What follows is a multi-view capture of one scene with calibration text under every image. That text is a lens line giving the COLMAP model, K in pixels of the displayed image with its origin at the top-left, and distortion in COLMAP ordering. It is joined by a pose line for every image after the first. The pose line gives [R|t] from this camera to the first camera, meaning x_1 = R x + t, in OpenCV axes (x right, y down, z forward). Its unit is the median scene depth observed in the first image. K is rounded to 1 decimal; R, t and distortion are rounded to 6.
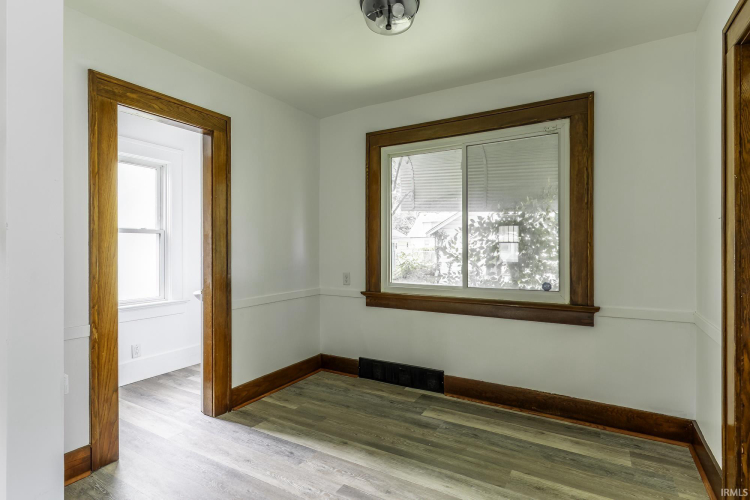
lens RADIAL K [[364.4, 0, 371.3], [0, 364.4, 250.3], [0, 0, 1]] dist [-0.002177, 0.000815]
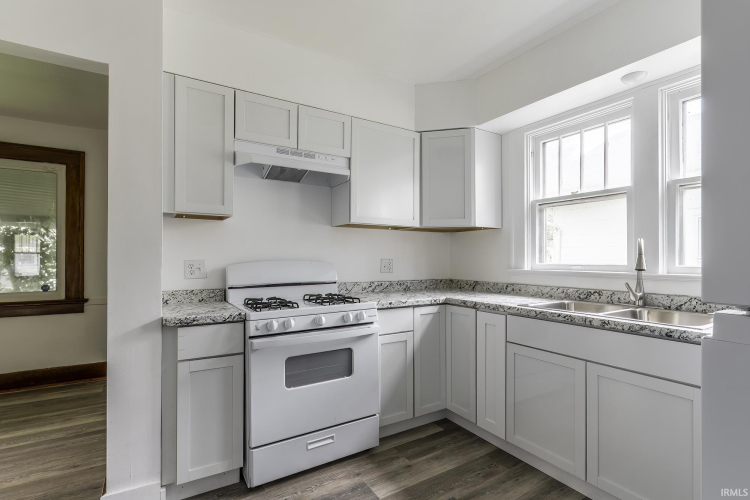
lens RADIAL K [[364.4, 0, 369.9], [0, 364.4, 252.3], [0, 0, 1]] dist [-0.002177, 0.000815]
pose [[0.445418, 0.006309, 0.895301, -0.180175], [-0.007052, 0.999969, -0.003539, -0.033257], [-0.895295, -0.004737, 0.445449, -0.660381]]
